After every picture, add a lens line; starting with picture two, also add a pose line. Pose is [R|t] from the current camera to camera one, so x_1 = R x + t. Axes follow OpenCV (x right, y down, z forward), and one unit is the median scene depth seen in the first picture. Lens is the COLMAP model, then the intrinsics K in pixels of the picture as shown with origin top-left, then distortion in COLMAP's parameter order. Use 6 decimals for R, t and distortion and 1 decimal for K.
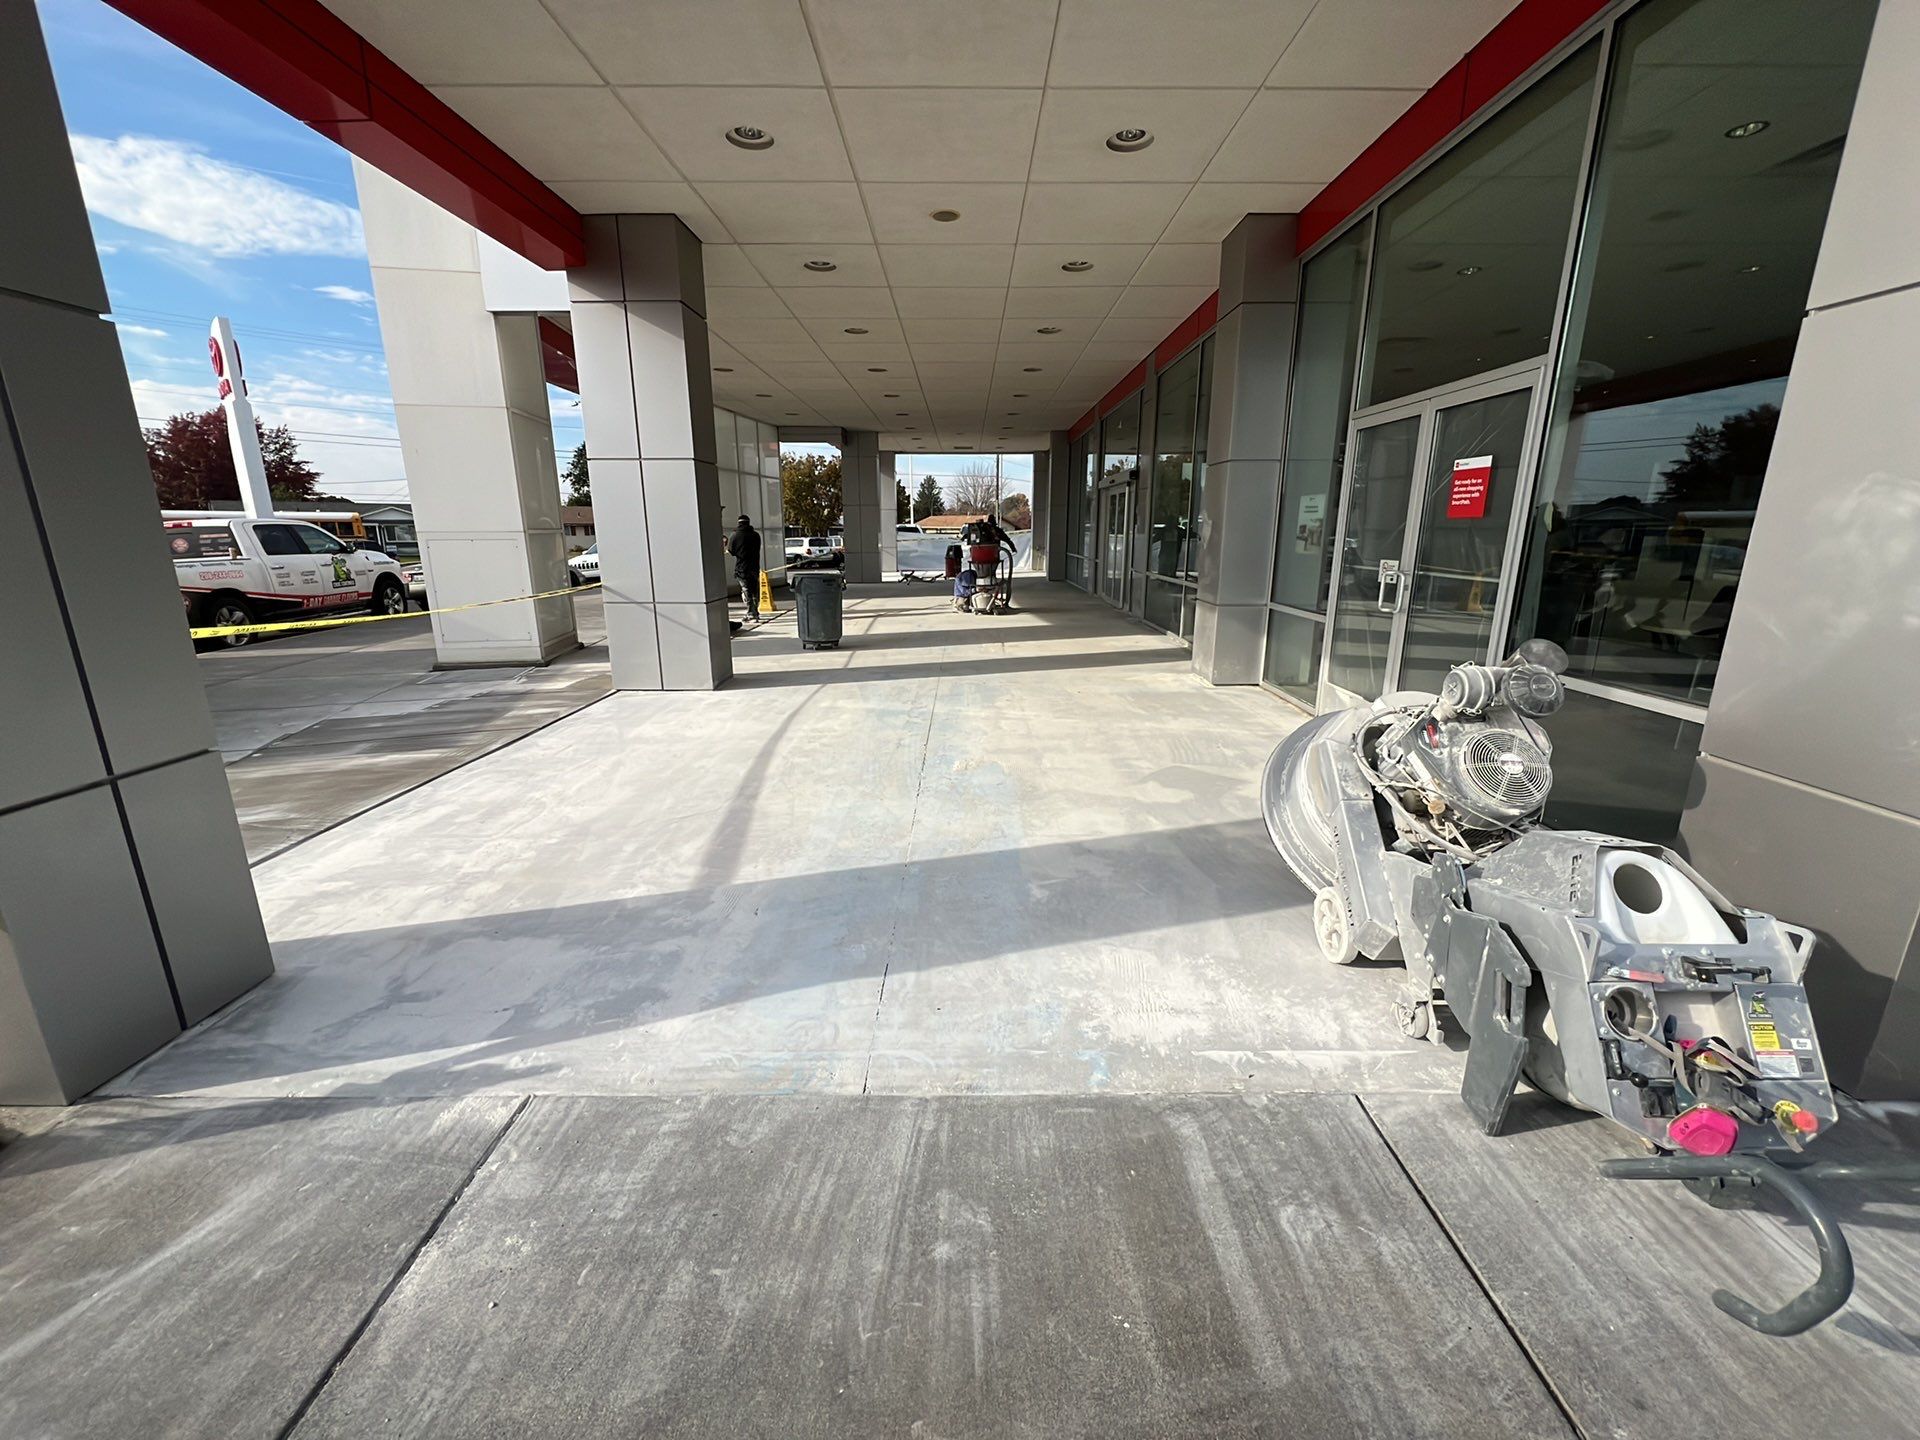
lens RADIAL K [[758.6, 0, 956.2], [0, 758.6, 727.8], [0, 0, 1]] dist [-0.001622, 0.000078]
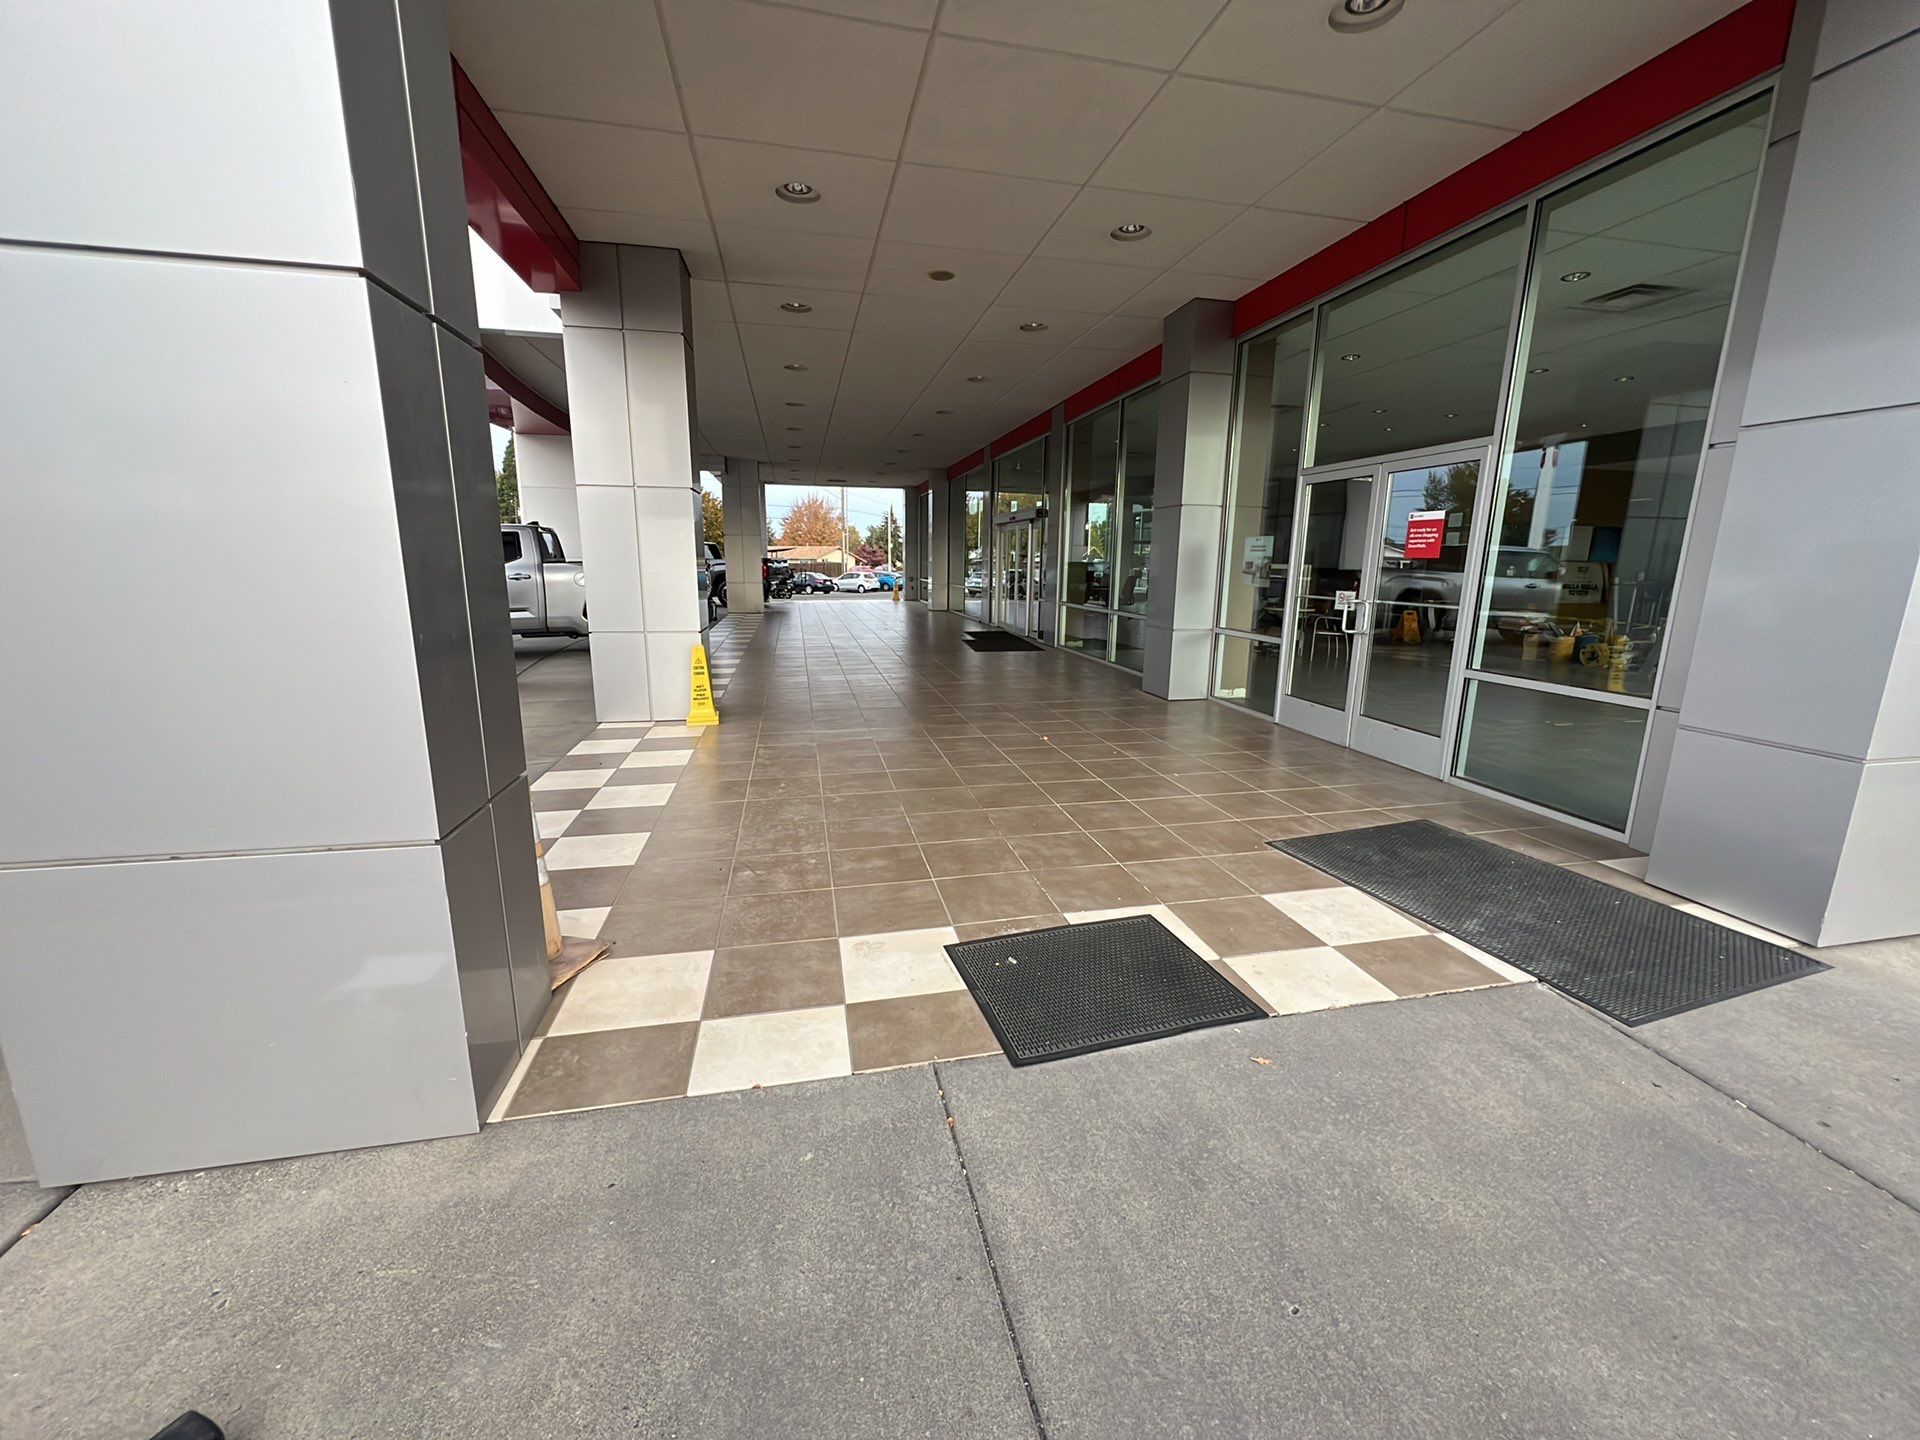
lens RADIAL K [[758.6, 0, 963.2], [0, 758.6, 721.4], [0, 0, 1]] dist [-0.001622, 0.000078]
pose [[0.974630, -0.036758, 0.220783, -0.251698], [0.046774, 0.998092, -0.040307, 0.005731], [-0.218880, 0.049611, 0.974490, -0.032744]]
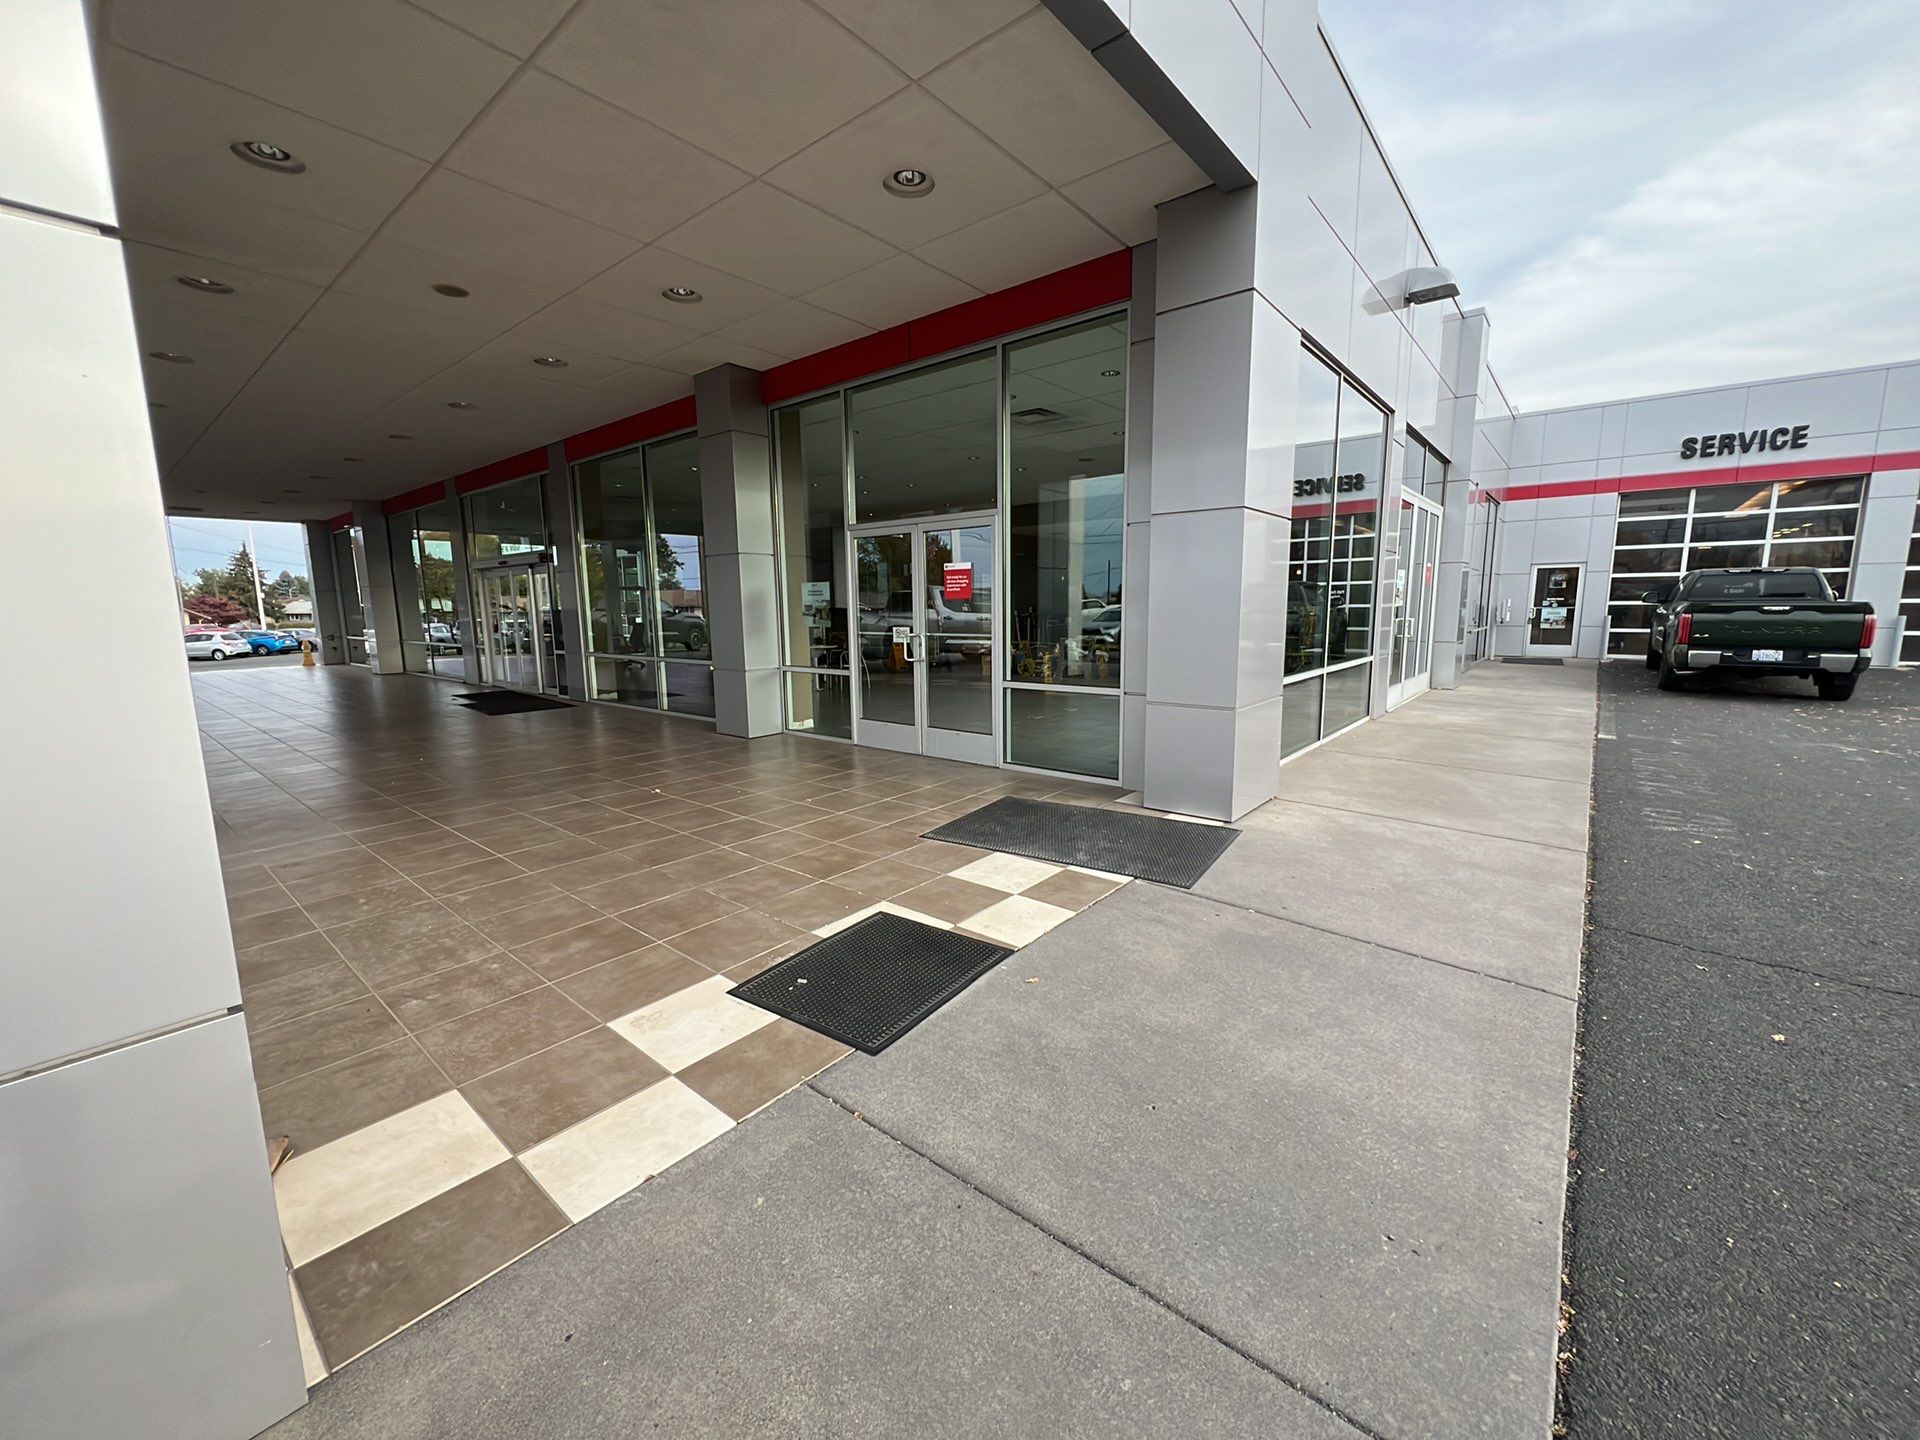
lens RADIAL K [[758.6, 0, 959.8], [0, 758.6, 721.4], [0, 0, 1]] dist [-0.001622, 0.000078]
pose [[0.632305, -0.127595, 0.764140, -0.415736], [0.210090, 0.977625, -0.010601, -0.003075], [-0.745689, 0.167241, 0.644964, 0.000303]]
